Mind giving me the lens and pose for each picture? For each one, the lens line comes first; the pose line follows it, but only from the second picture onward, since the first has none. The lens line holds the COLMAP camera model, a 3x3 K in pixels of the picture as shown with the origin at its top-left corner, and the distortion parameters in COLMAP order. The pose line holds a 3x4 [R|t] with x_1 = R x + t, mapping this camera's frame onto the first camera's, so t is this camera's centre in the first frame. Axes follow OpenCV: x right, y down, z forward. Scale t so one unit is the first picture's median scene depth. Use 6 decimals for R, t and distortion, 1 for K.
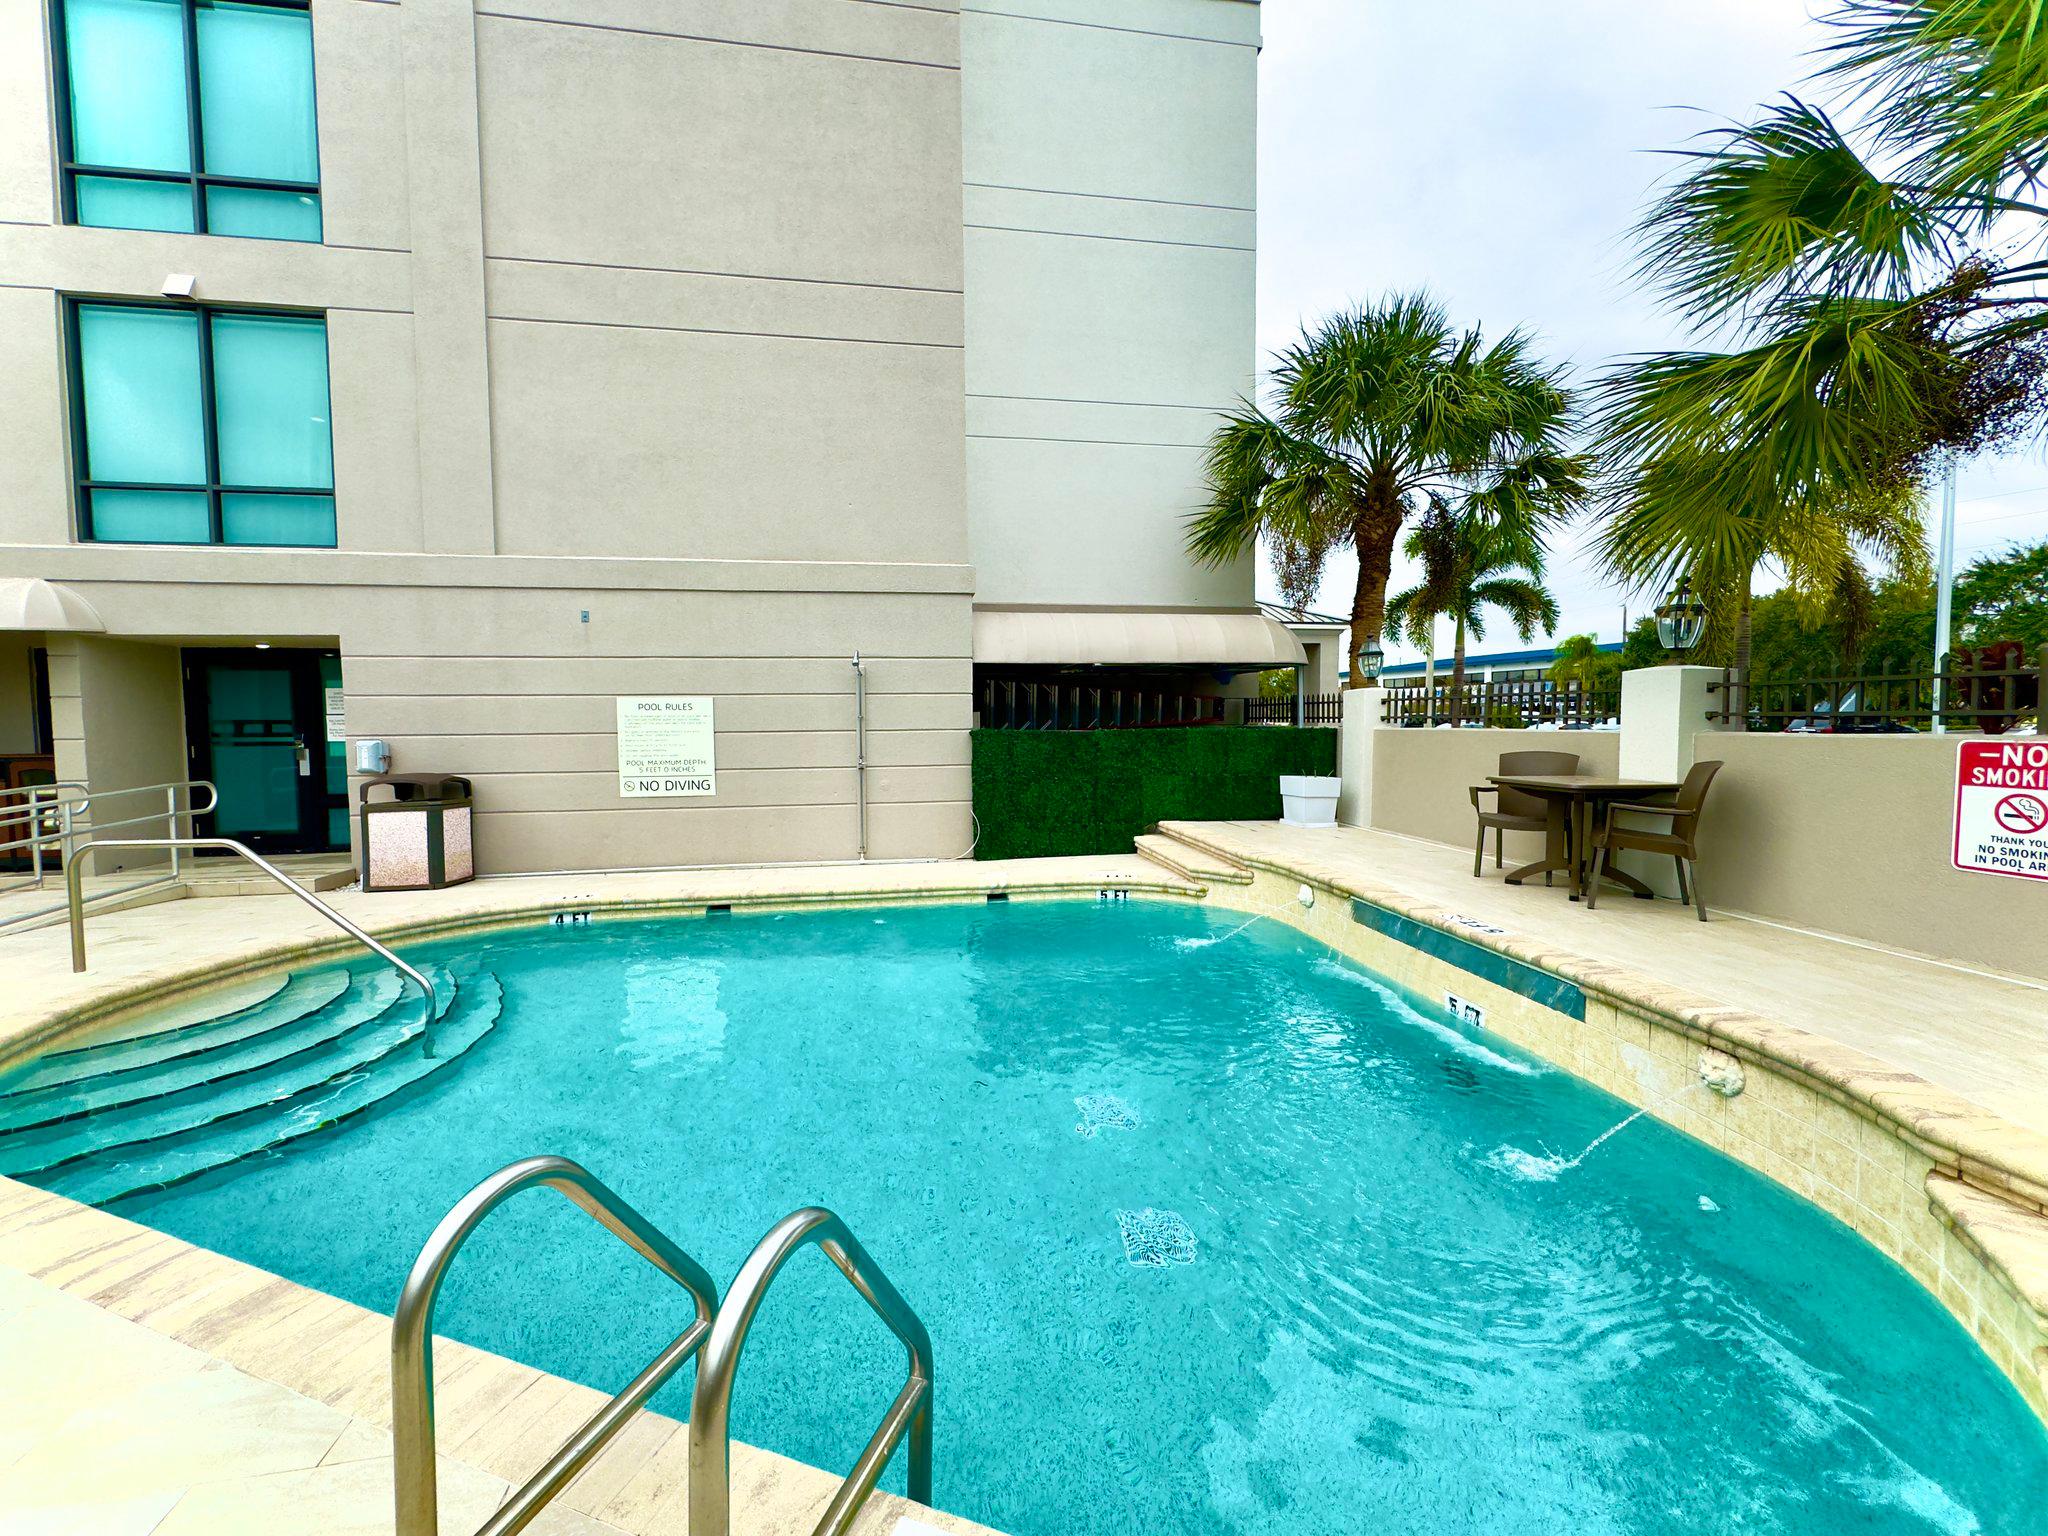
lens RADIAL K [[817.8, 0, 1025.5], [0, 817.8, 765.0], [0, 0, 1]] dist [-0.000153, -0.000005]
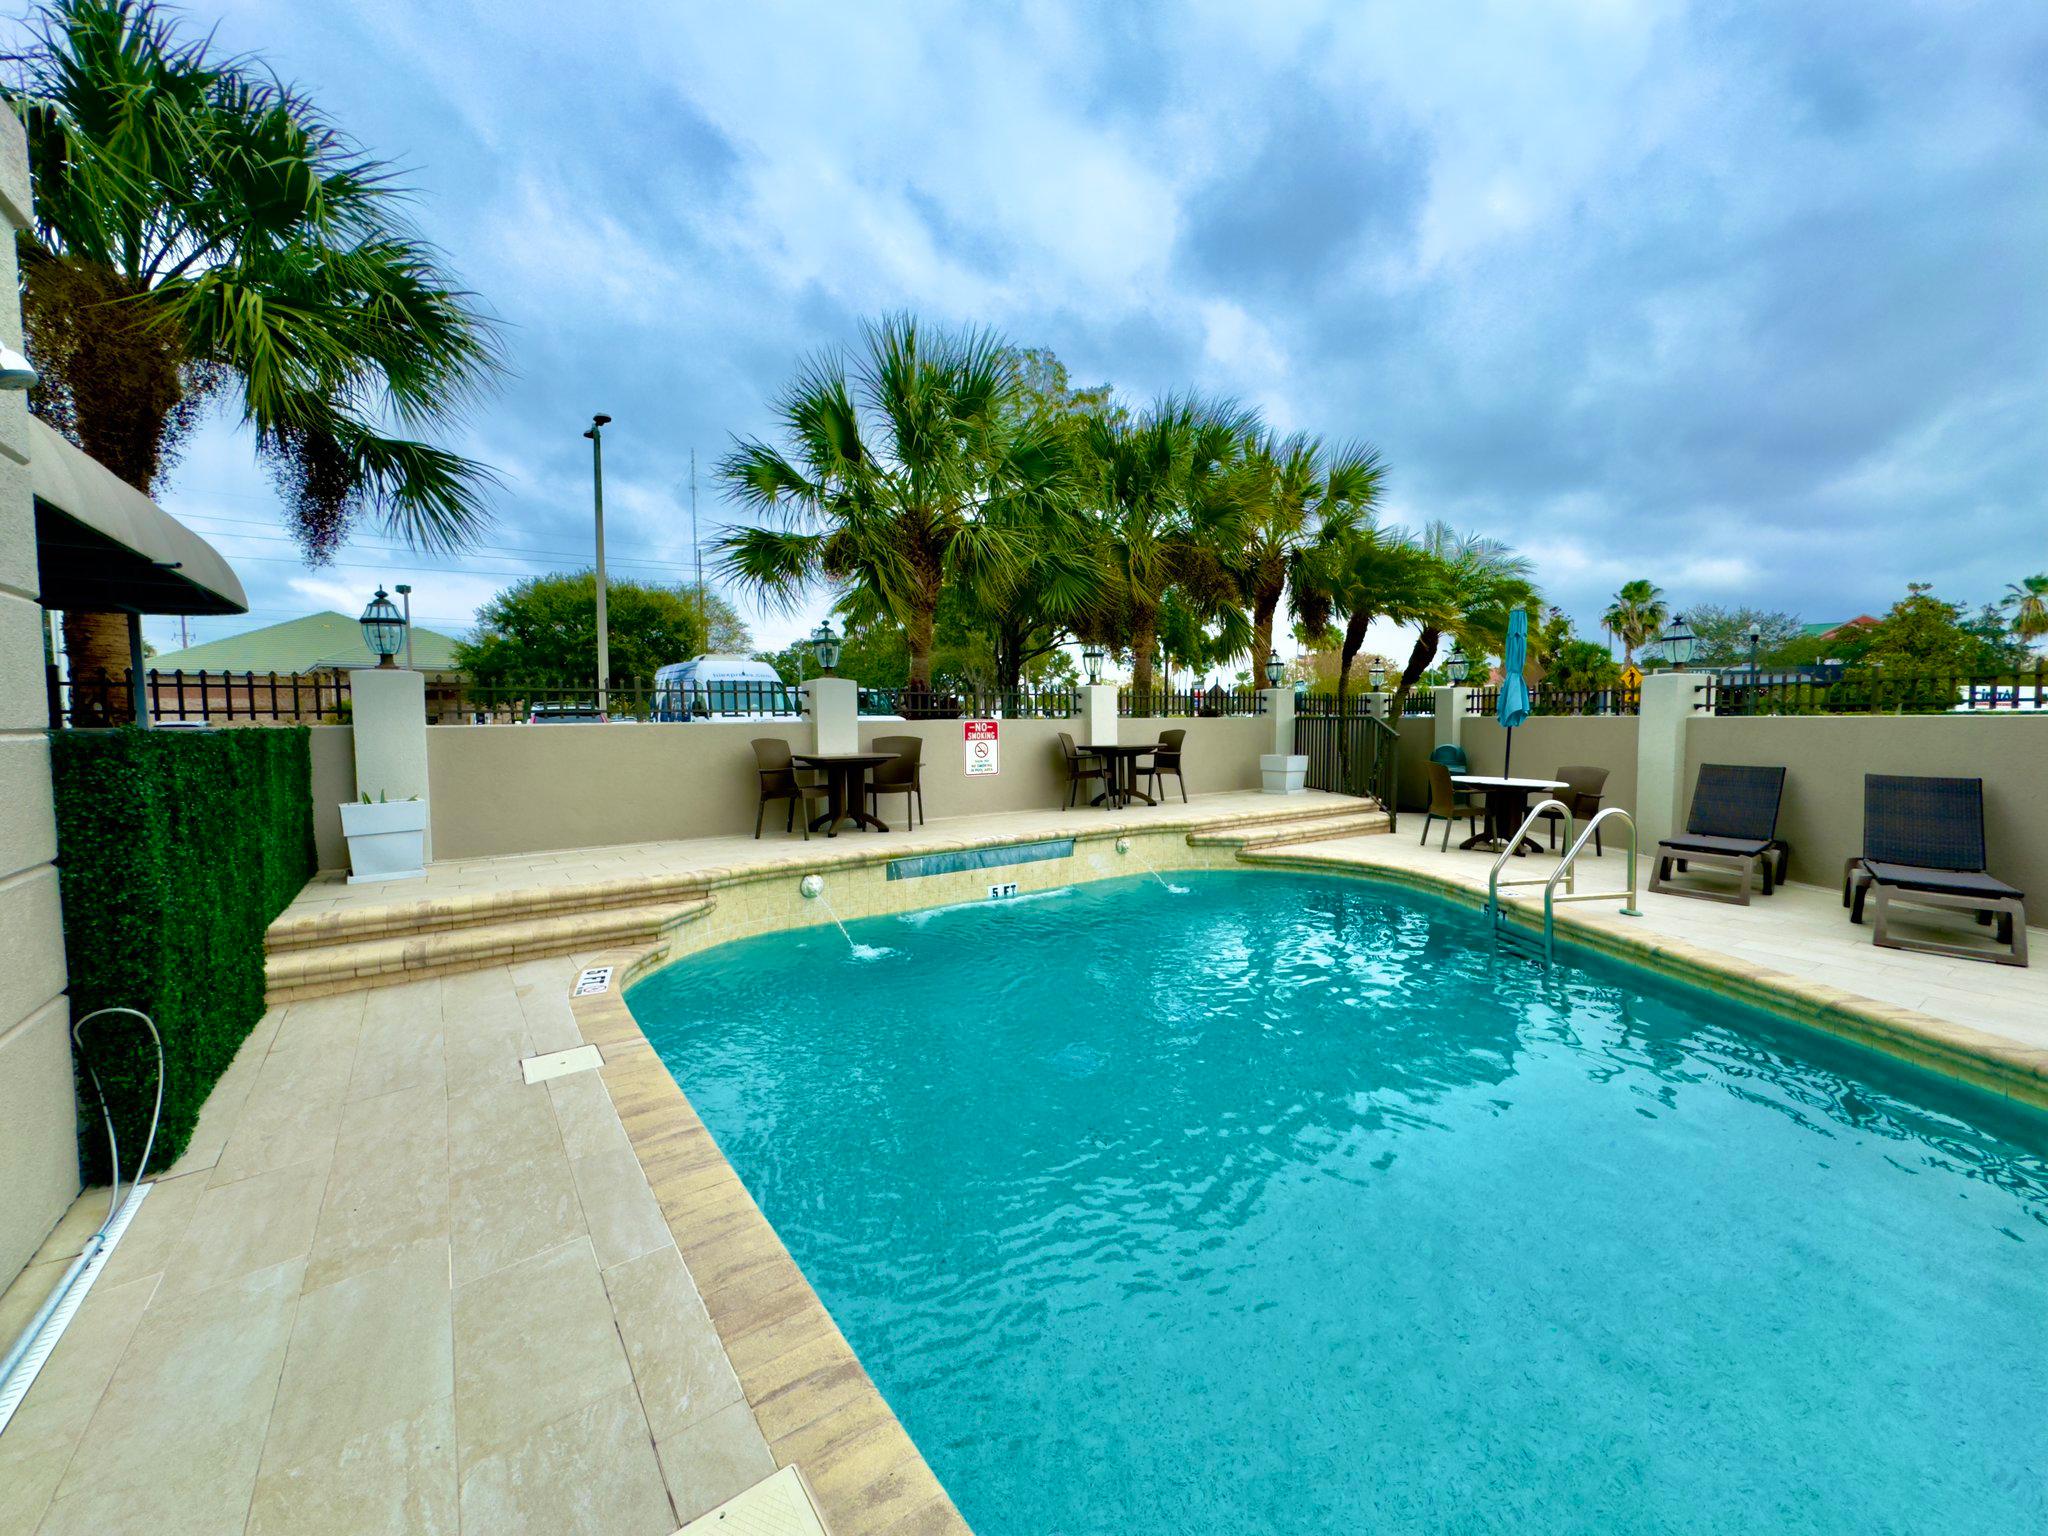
lens RADIAL K [[817.8, 0, 1026.4], [0, 817.8, 765.5], [0, 0, 1]] dist [-0.000153, -0.000005]
pose [[-0.456679, -0.046806, 0.888399, -1.036025], [0.057282, 0.994996, 0.081868, -0.085294], [-0.887785, 0.088276, -0.451713, 1.897594]]
